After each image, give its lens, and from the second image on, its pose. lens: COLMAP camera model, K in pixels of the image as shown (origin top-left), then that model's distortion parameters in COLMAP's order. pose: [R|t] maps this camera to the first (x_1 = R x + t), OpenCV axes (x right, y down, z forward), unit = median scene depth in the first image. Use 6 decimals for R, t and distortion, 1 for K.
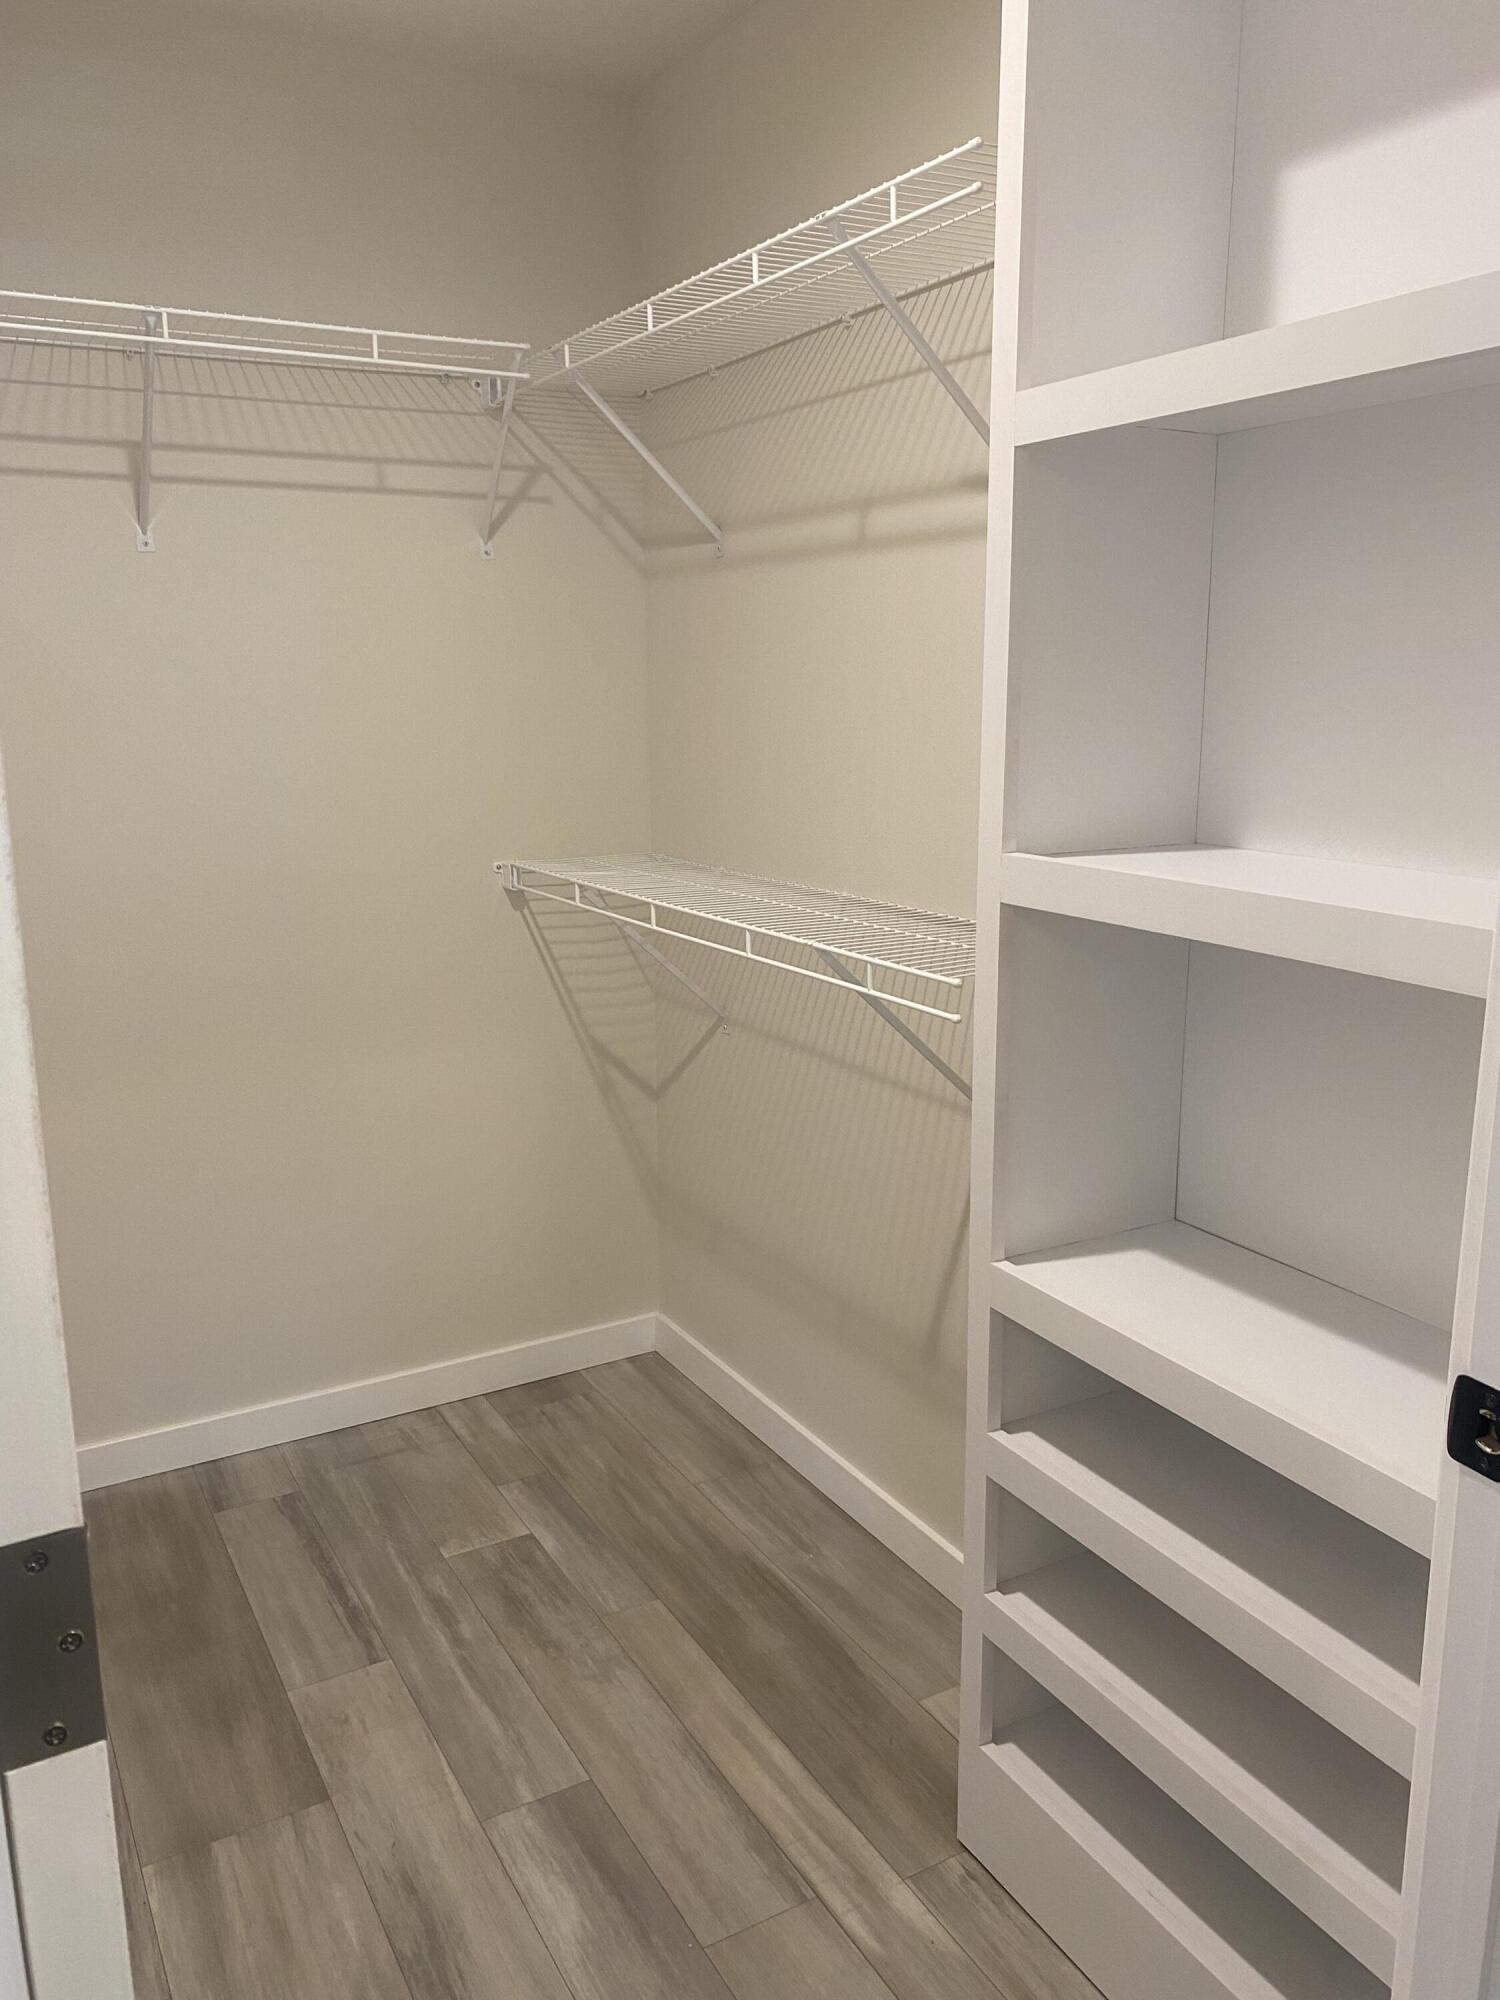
lens RADIAL K [[1508.2, 0, 736.4], [0, 1508.2, 1003.7], [0, 0, 1]] dist [0.011919, -0.011732]
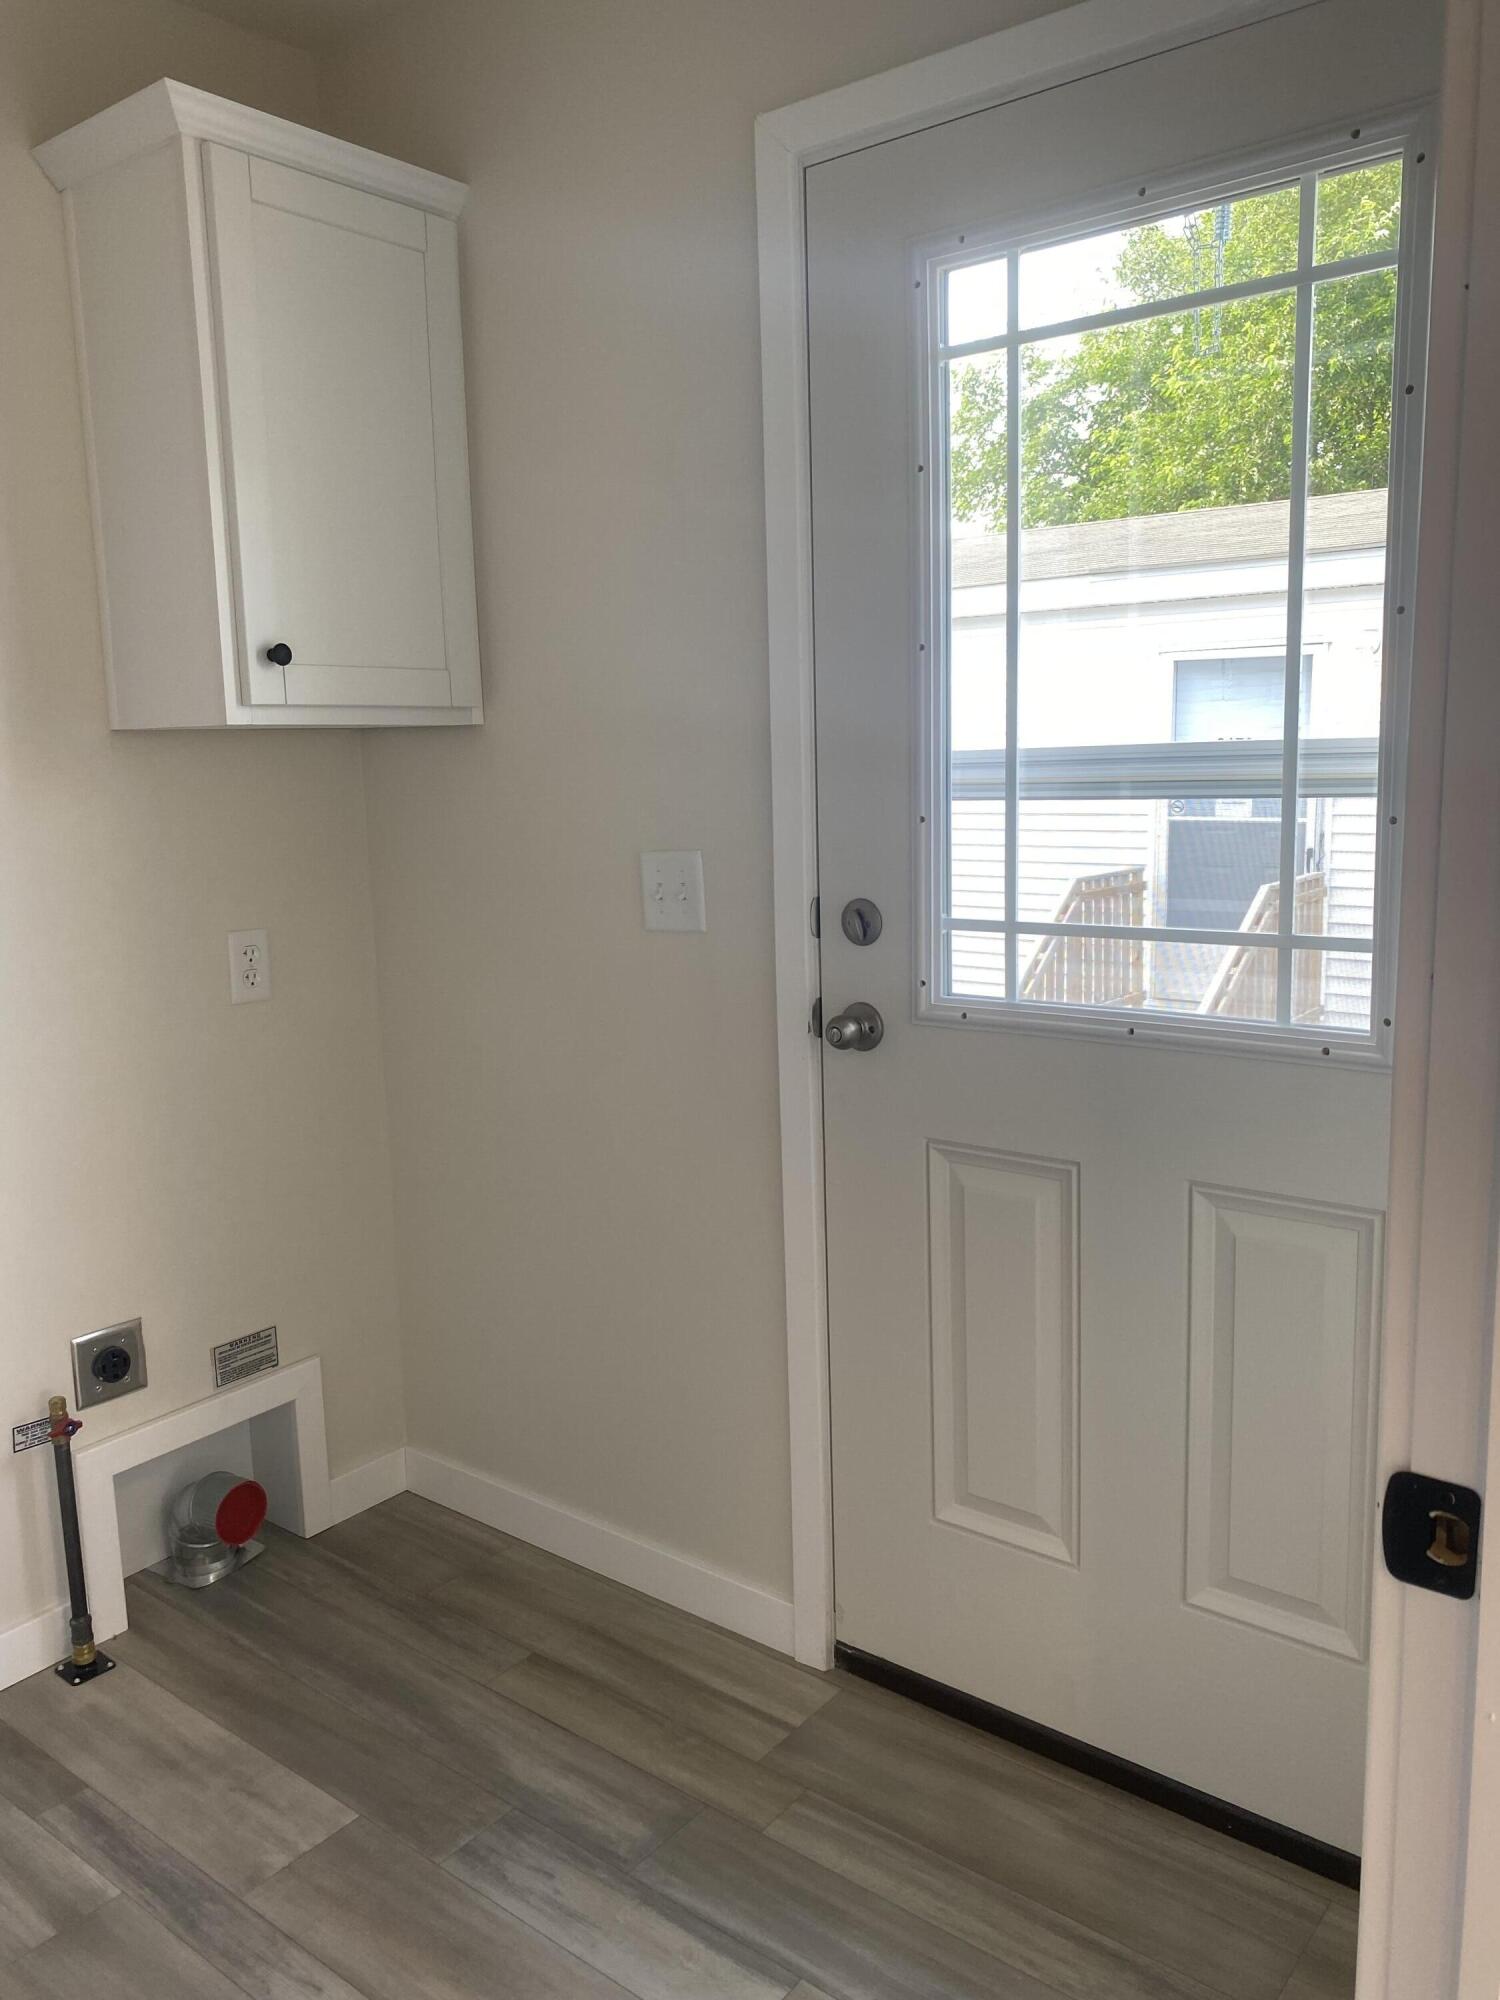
lens RADIAL K [[1508.2, 0, 745.2], [0, 1508.2, 997.2], [0, 0, 1]] dist [0.011919, -0.011732]
pose [[-0.920593, 0.096869, -0.378317, -0.409880], [-0.042549, 0.938100, 0.343740, -0.305276], [0.388197, 0.332542, -0.859487, 1.647857]]
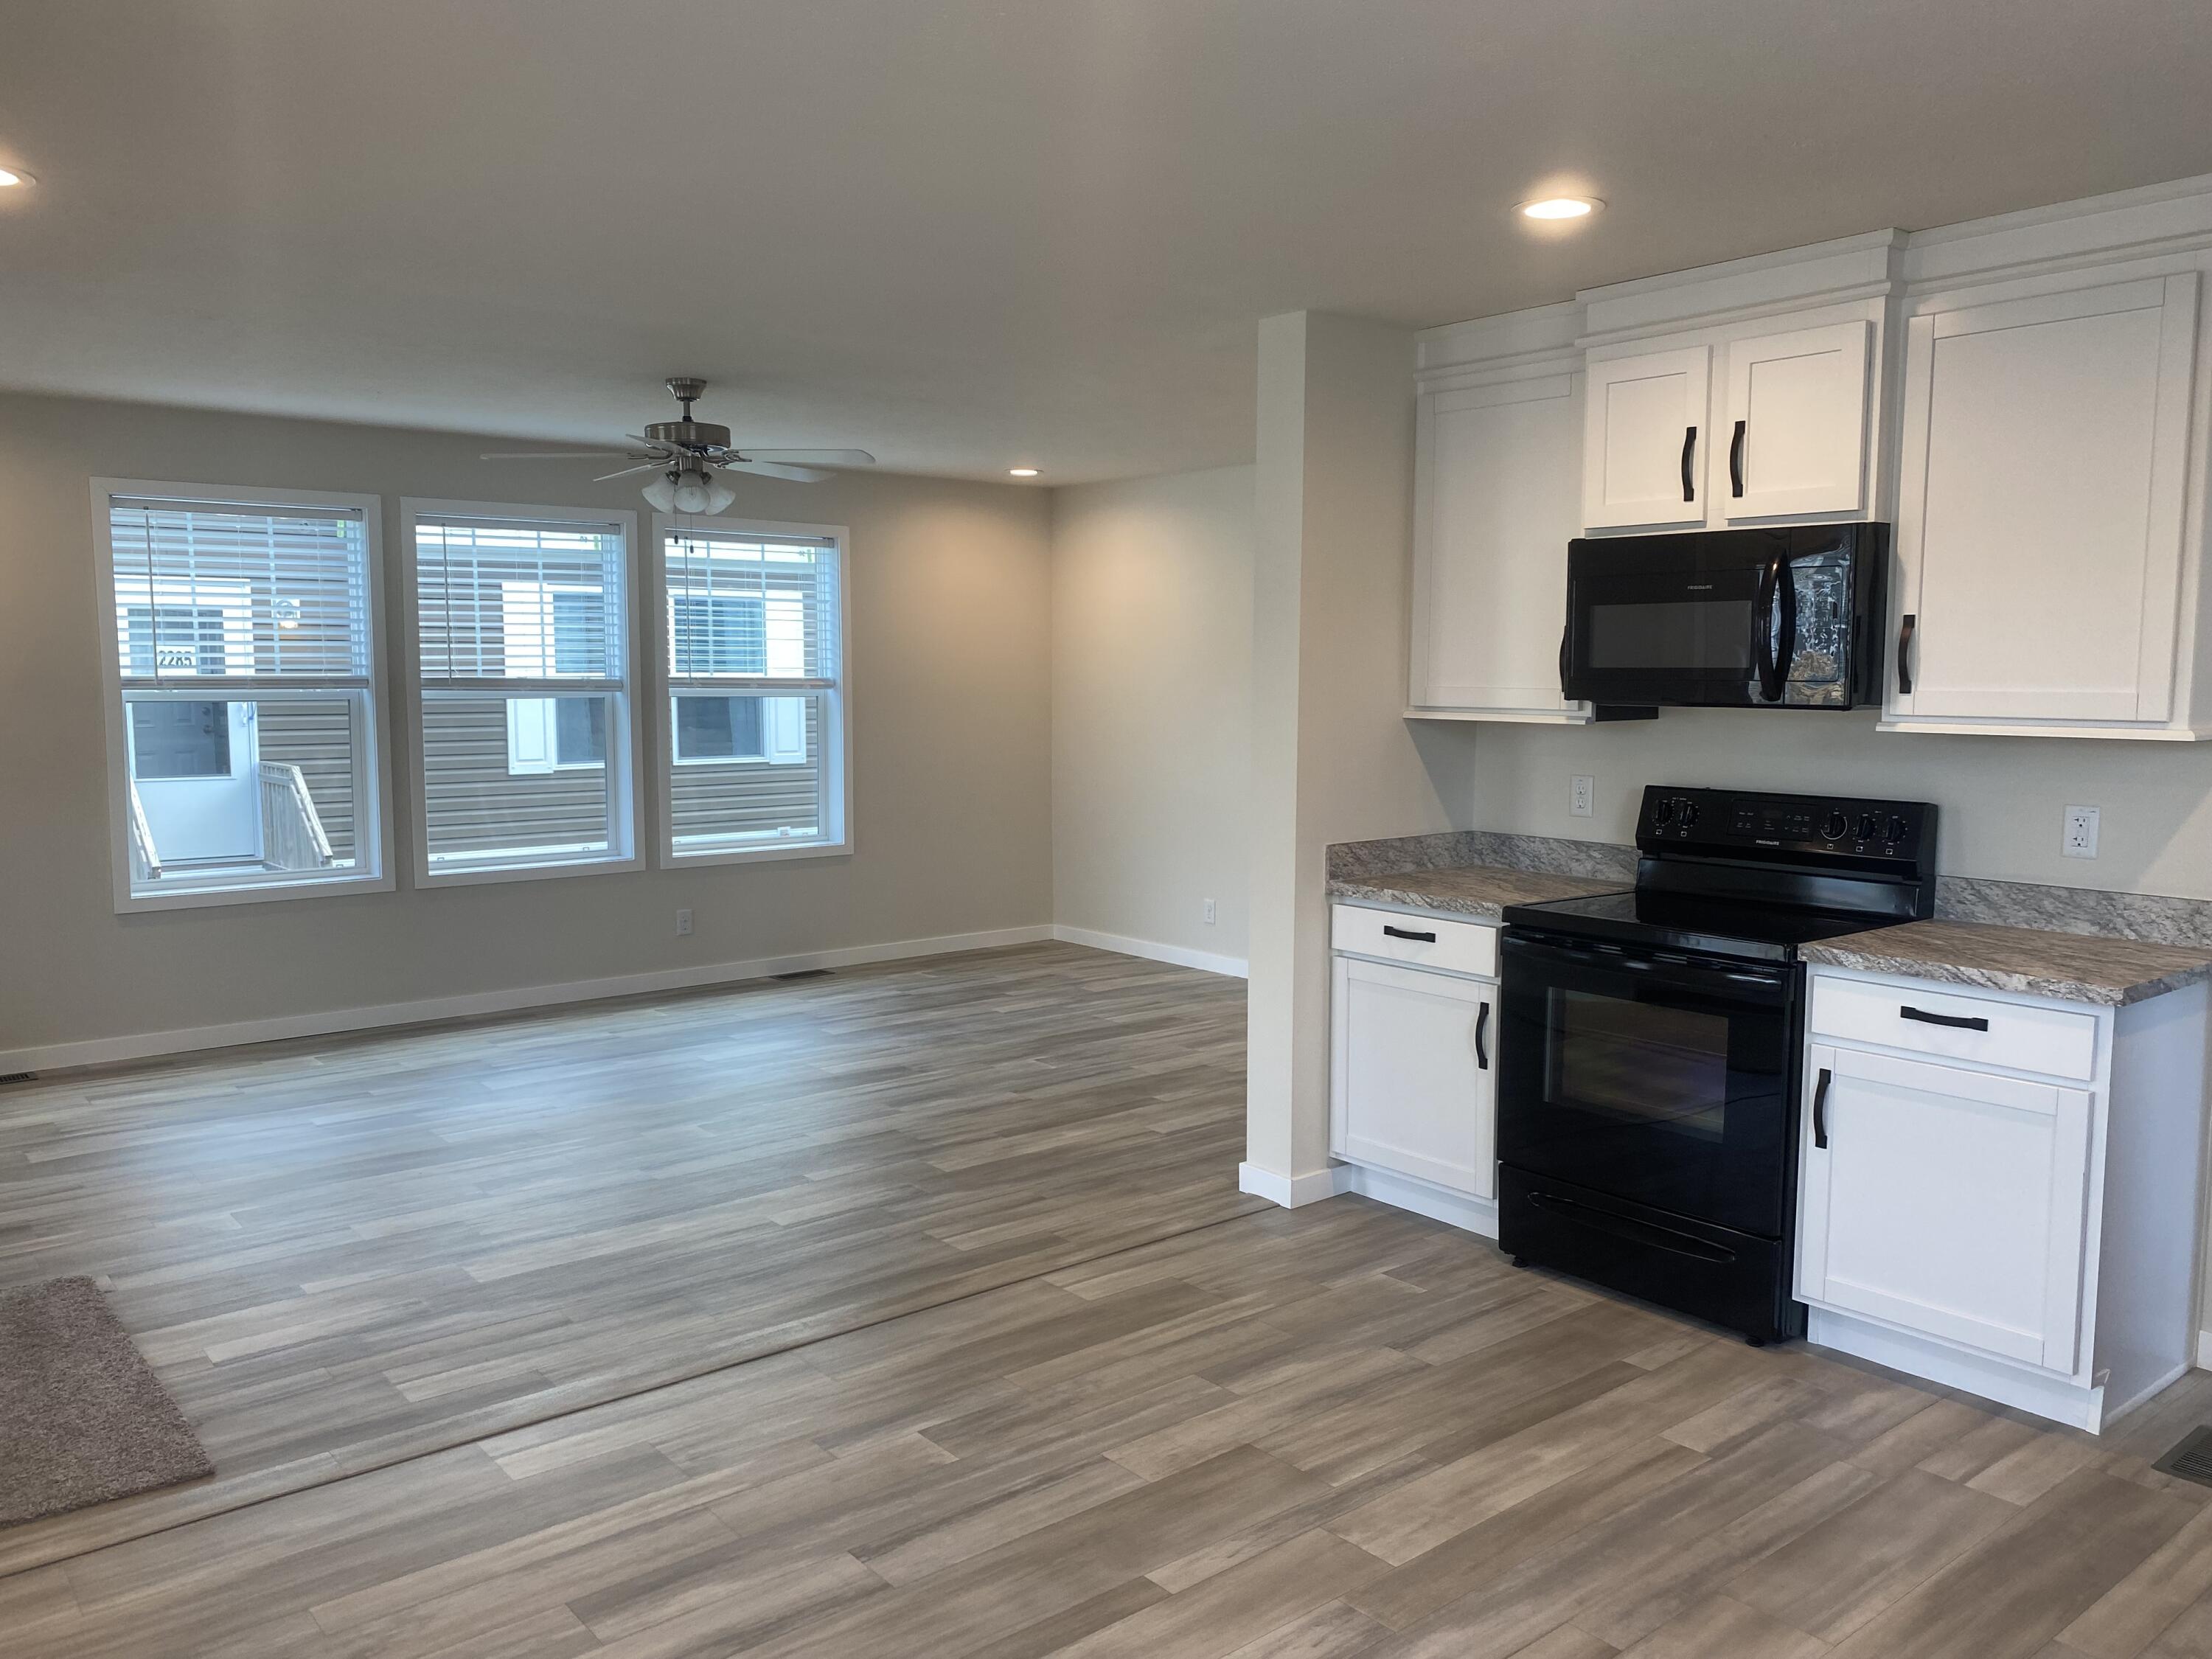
lens RADIAL K [[1668.1, 0, 1101.3], [0, 1668.1, 828.3], [0, 0, 1]] dist [0.011919, -0.011732]
pose [[-0.172950, -0.077353, 0.981888, -1.761152], [0.209086, 0.971306, 0.113348, -0.277253], [-0.962482, 0.224903, -0.151814, 1.207612]]
